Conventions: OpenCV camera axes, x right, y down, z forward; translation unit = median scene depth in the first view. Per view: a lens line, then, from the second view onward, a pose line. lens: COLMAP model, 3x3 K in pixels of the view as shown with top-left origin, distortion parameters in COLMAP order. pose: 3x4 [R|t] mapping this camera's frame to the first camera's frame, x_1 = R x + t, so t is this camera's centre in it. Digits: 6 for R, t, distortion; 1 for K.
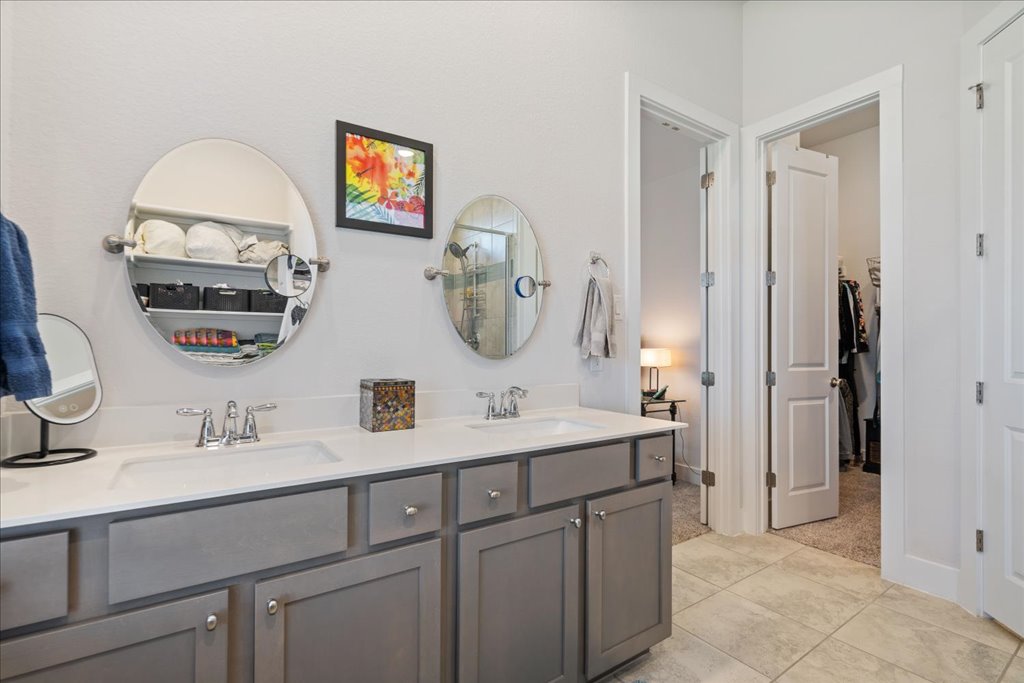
lens RADIAL K [[470.0, 0, 509.8], [0, 470.0, 344.5], [0, 0, 1]] dist [-0.001569, 0.000543]
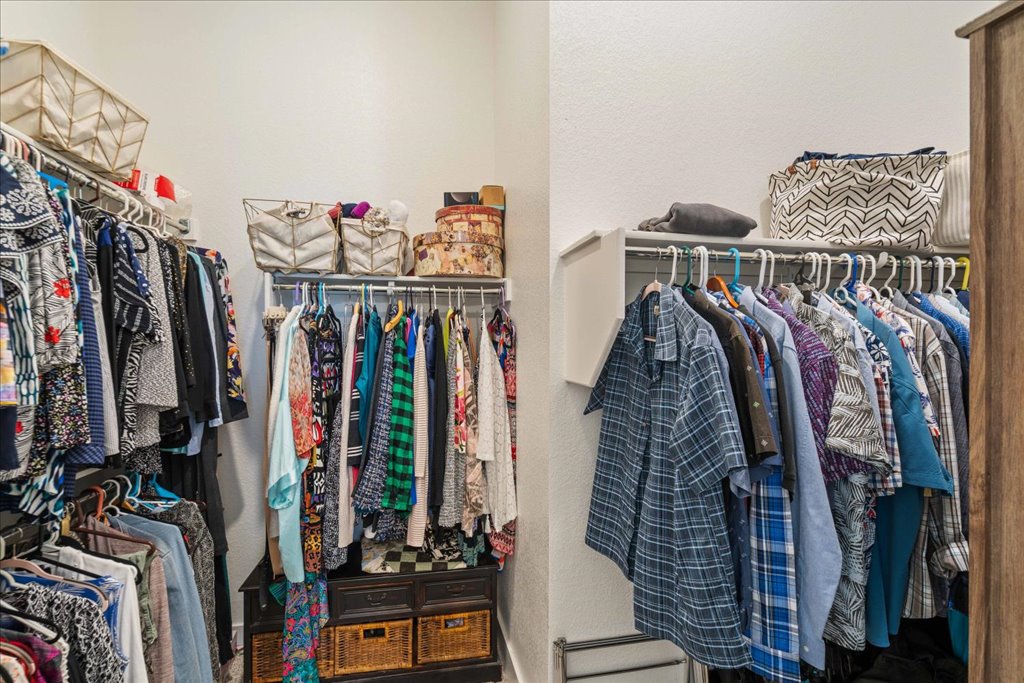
lens RADIAL K [[470.0, 0, 511.1], [0, 470.0, 340.7], [0, 0, 1]] dist [-0.001569, 0.000543]
pose [[0.393302, -0.006905, 0.919383, 0.456552], [-0.002065, 0.999963, 0.008394, -0.060944], [-0.919407, -0.005200, 0.393273, 0.600065]]
